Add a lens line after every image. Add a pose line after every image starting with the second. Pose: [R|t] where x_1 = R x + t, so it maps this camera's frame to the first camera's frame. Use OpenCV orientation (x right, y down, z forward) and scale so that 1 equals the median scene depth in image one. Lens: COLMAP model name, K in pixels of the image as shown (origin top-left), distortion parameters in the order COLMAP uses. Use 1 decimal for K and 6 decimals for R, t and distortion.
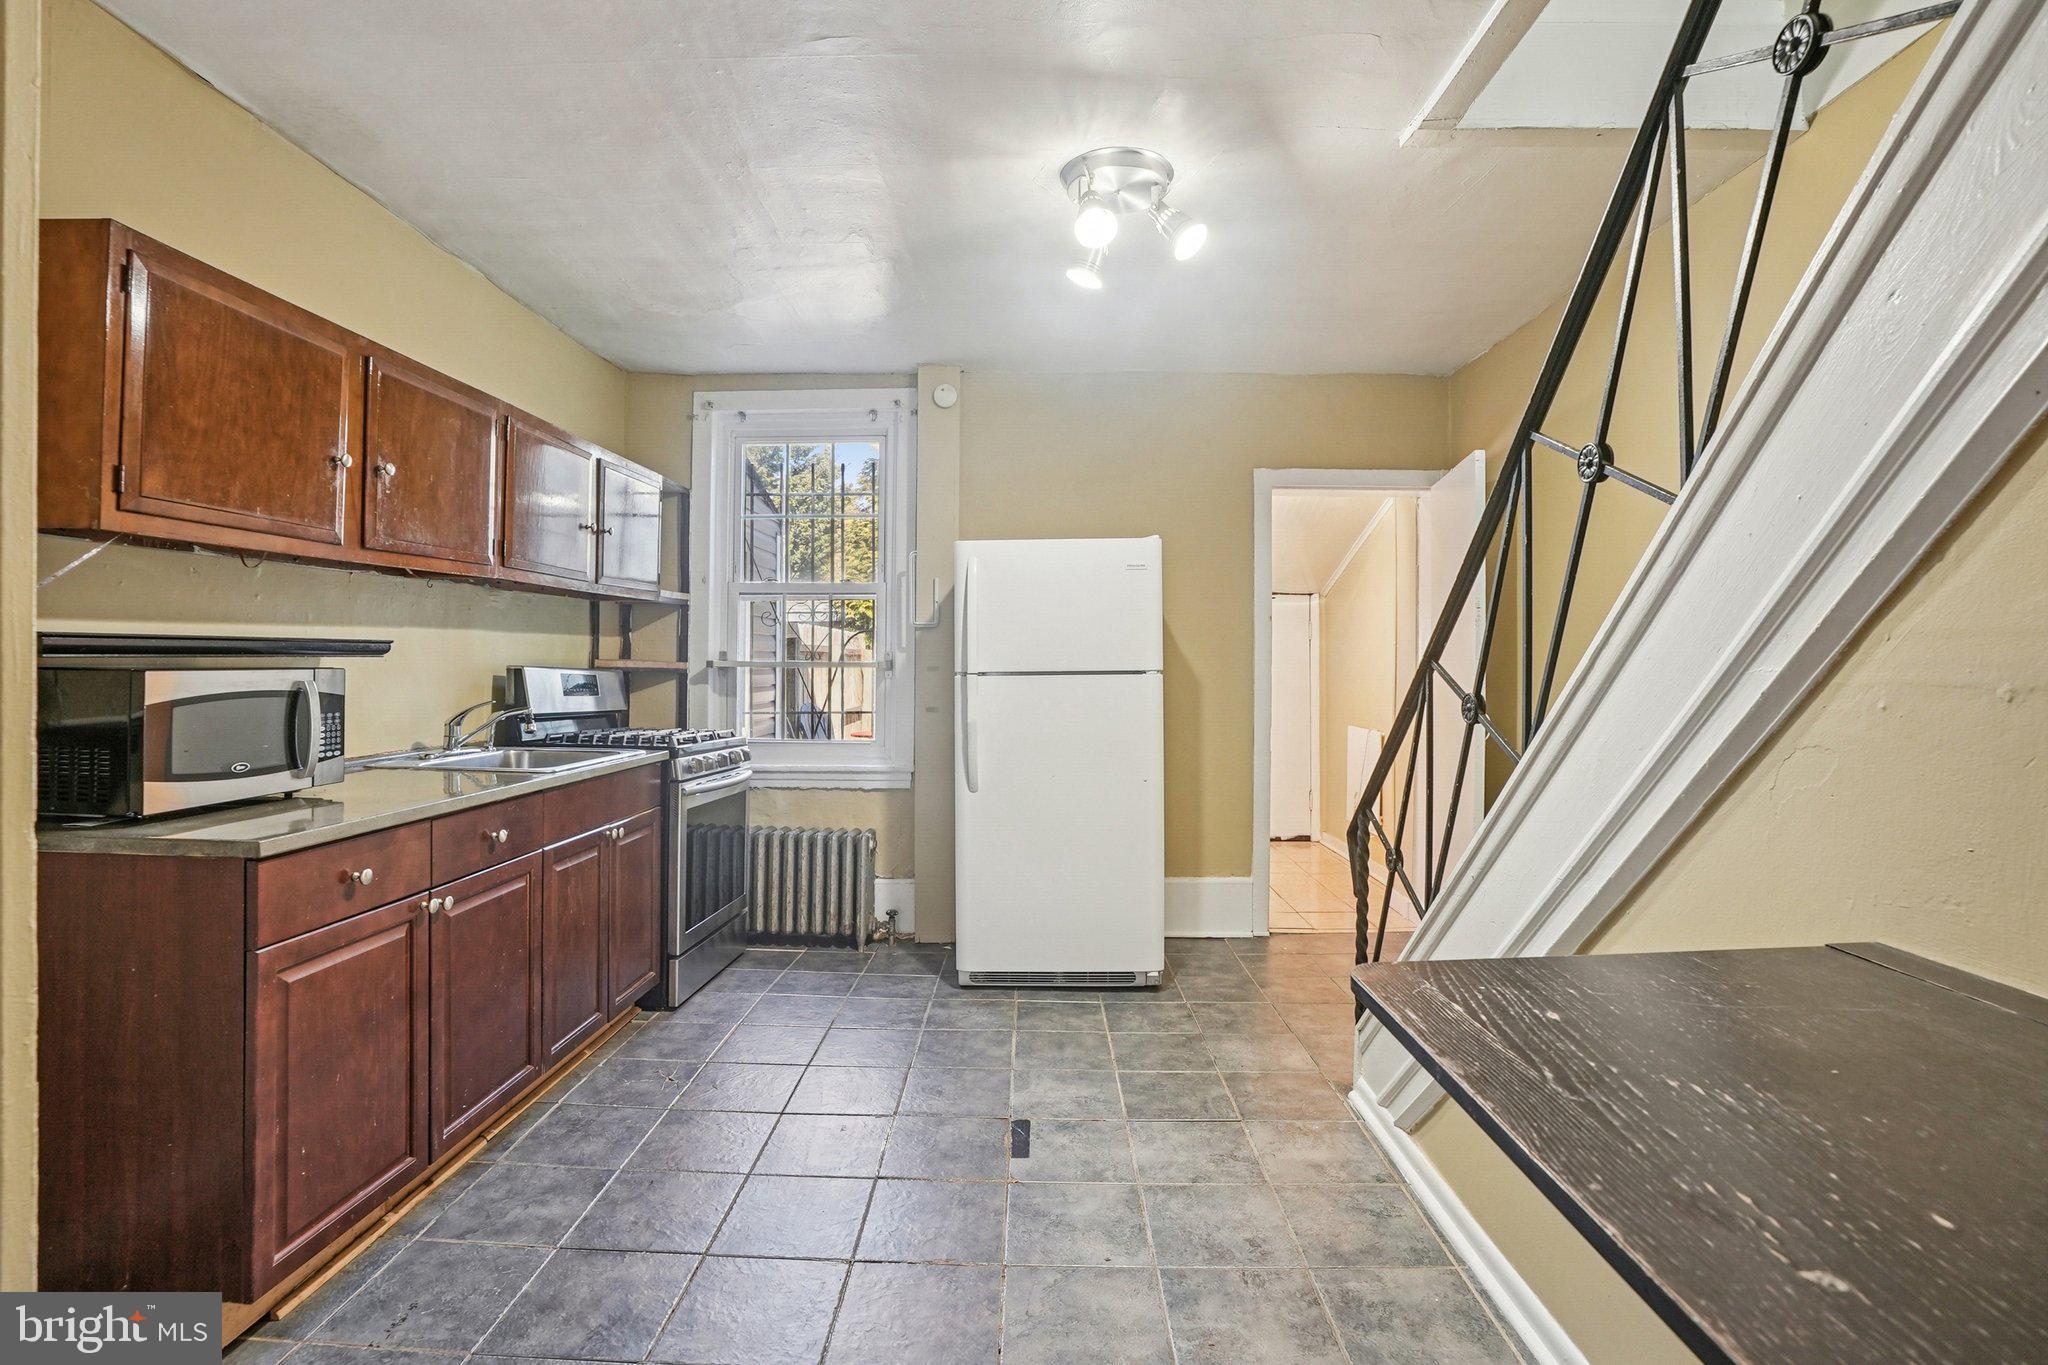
lens RADIAL K [[952.6, 0, 995.1], [0, 952.6, 668.7], [0, 0, 1]] dist [-0.061637, 0.000481]
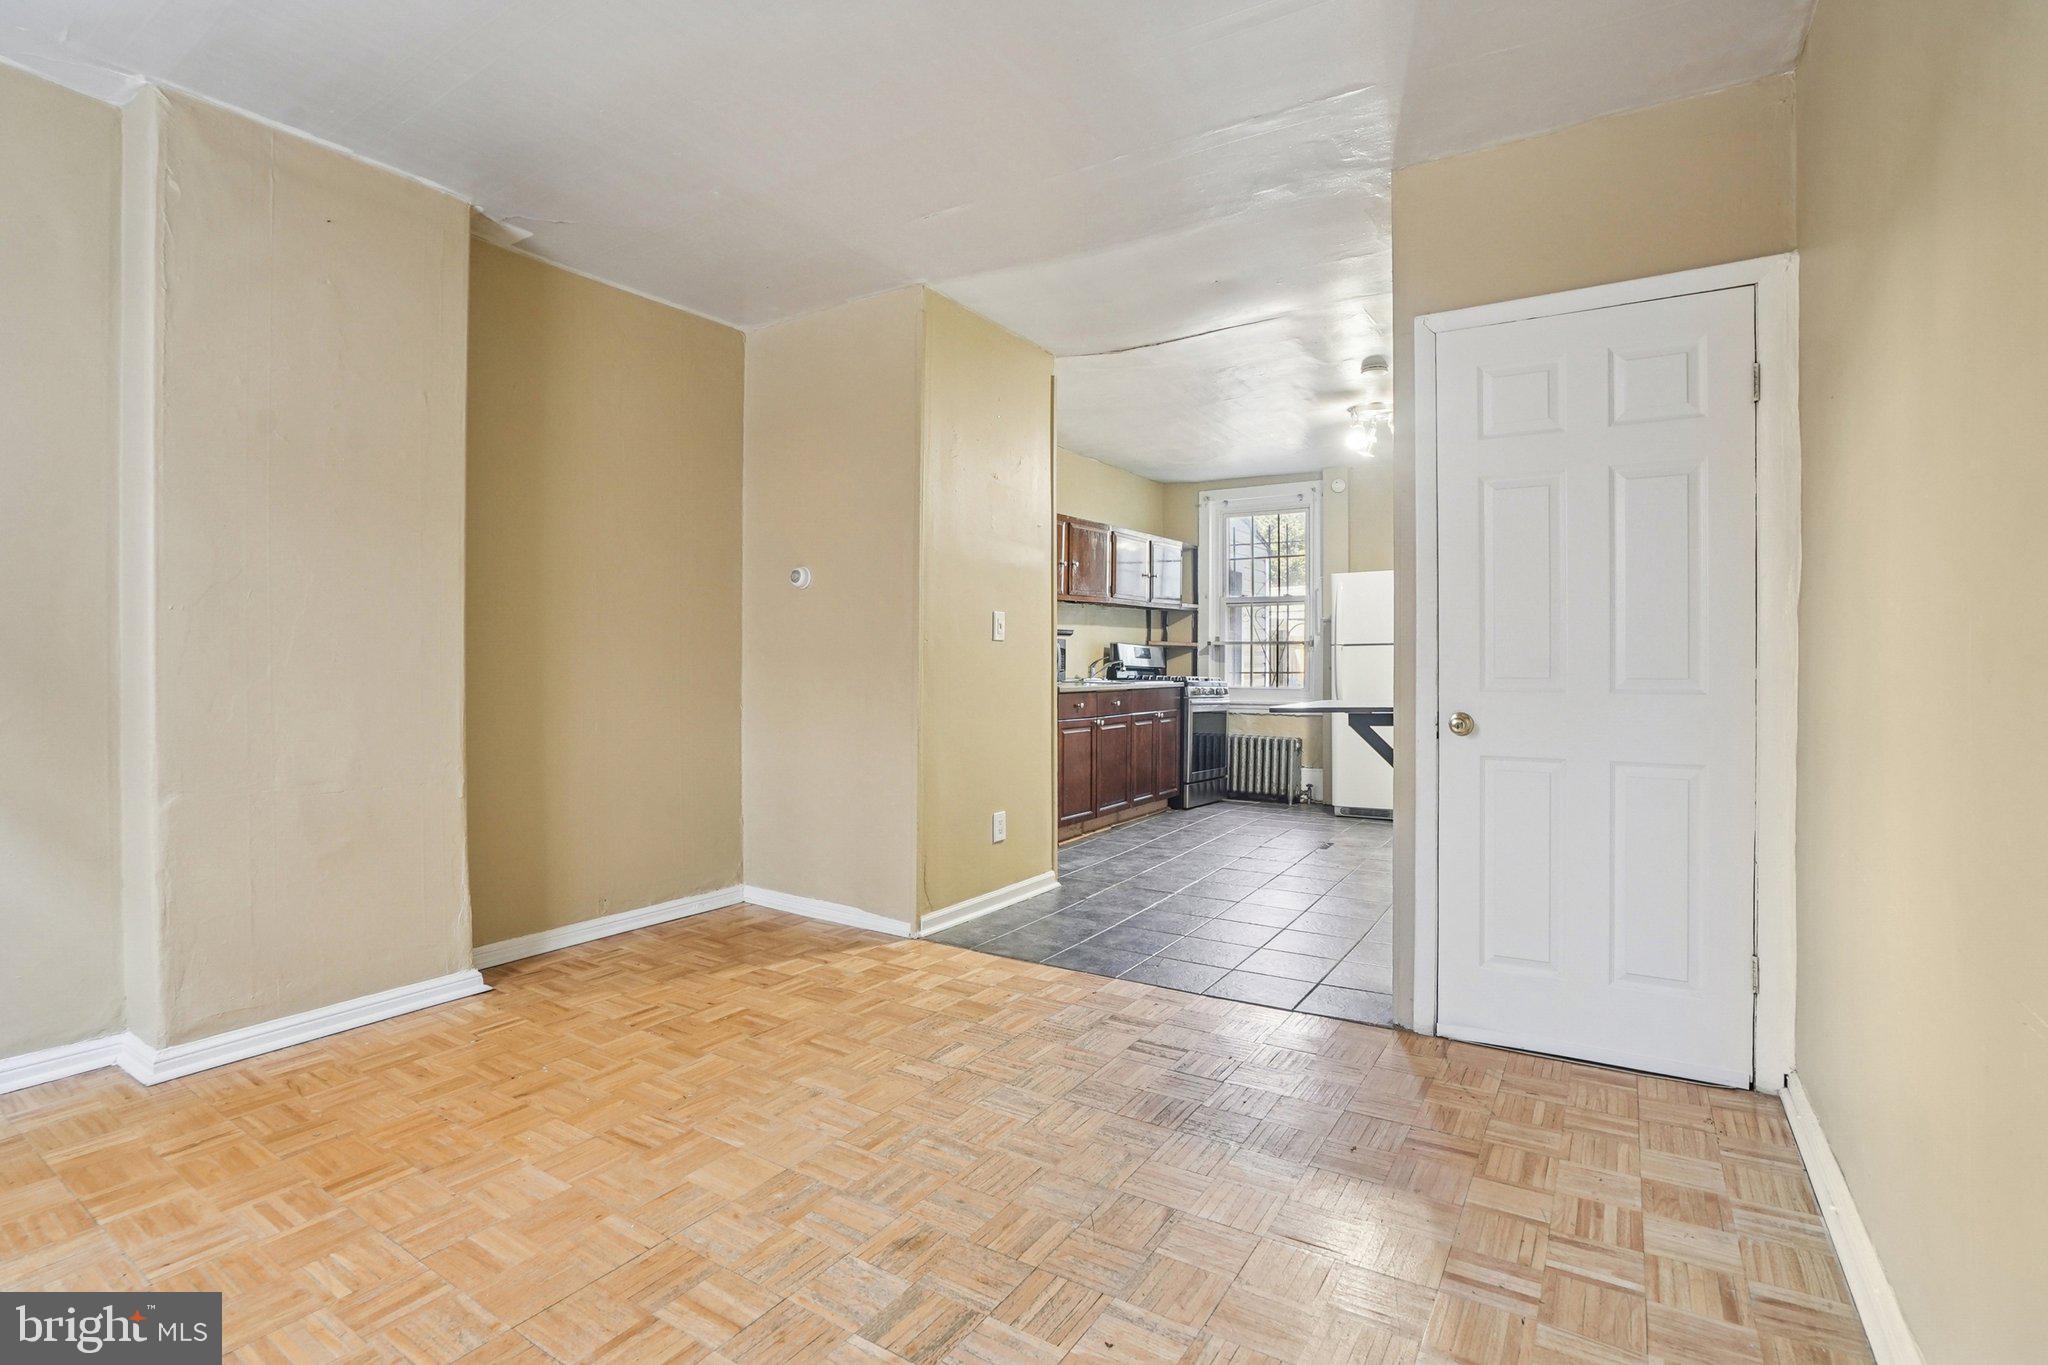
lens RADIAL K [[968.0, 0, 1012.3], [0, 968.0, 665.2], [0, 0, 1]] dist [-0.069997, 0.019701]
pose [[0.862843, 0.000055, -0.505472, 0.442507], [-0.001054, 0.999998, -0.001691, 0.058694], [0.505471, 0.001992, 0.862841, -1.126614]]
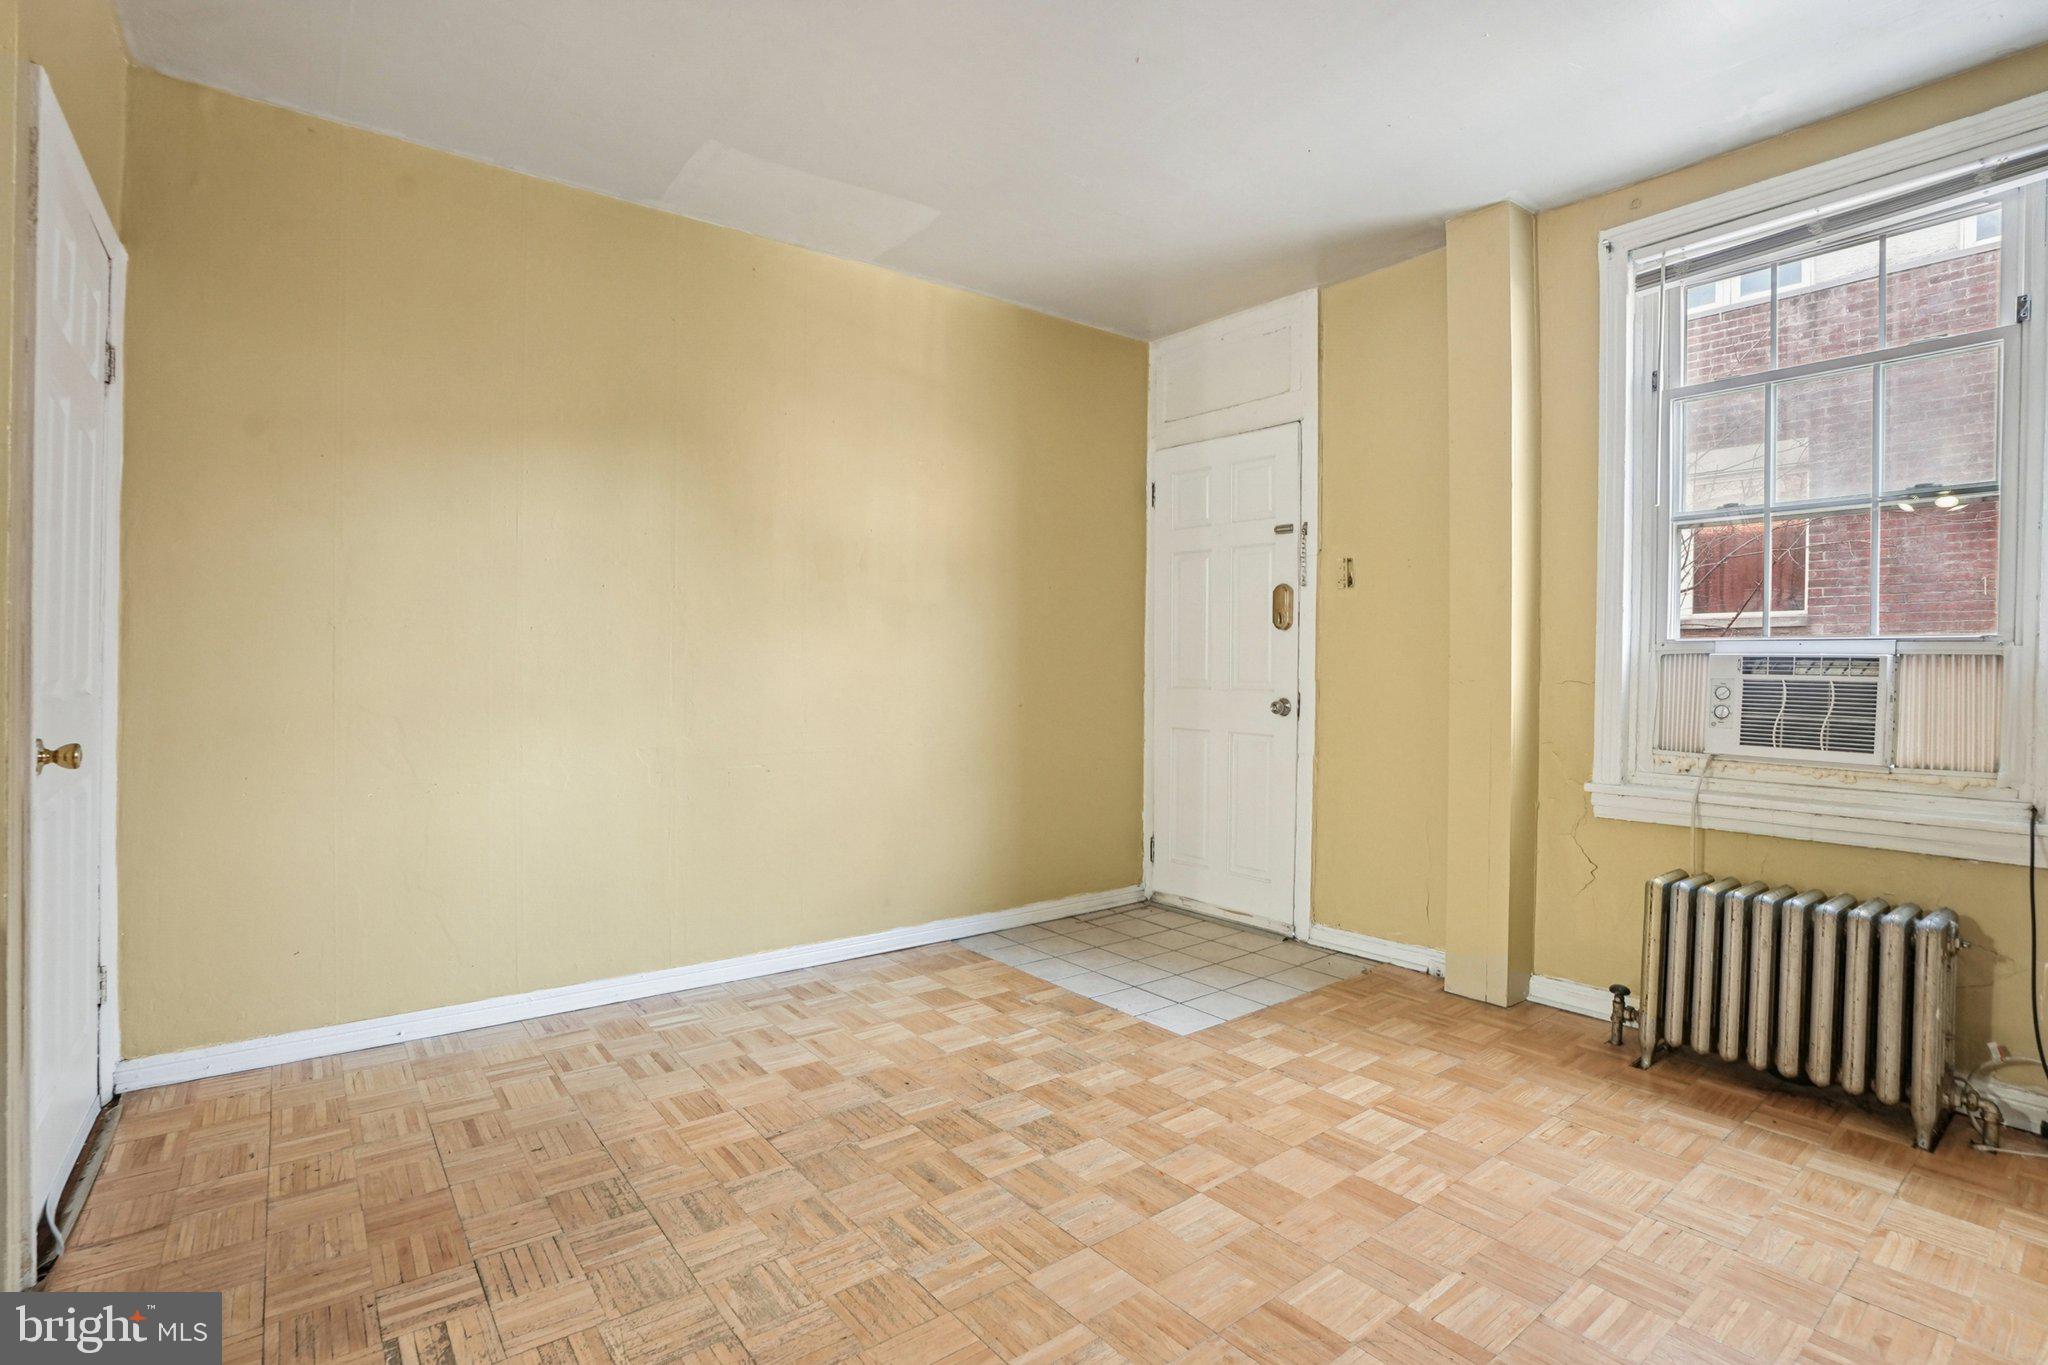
lens RADIAL K [[971.3, 0, 1027.7], [0, 971.3, 691.2], [0, 0, 1]] dist [-0.068368, 0.021889]
pose [[-0.652212, -0.029329, 0.757469, -0.464132], [-0.010290, 0.999502, 0.029840, 0.057536], [-0.757966, 0.011668, -0.652189, -0.189412]]
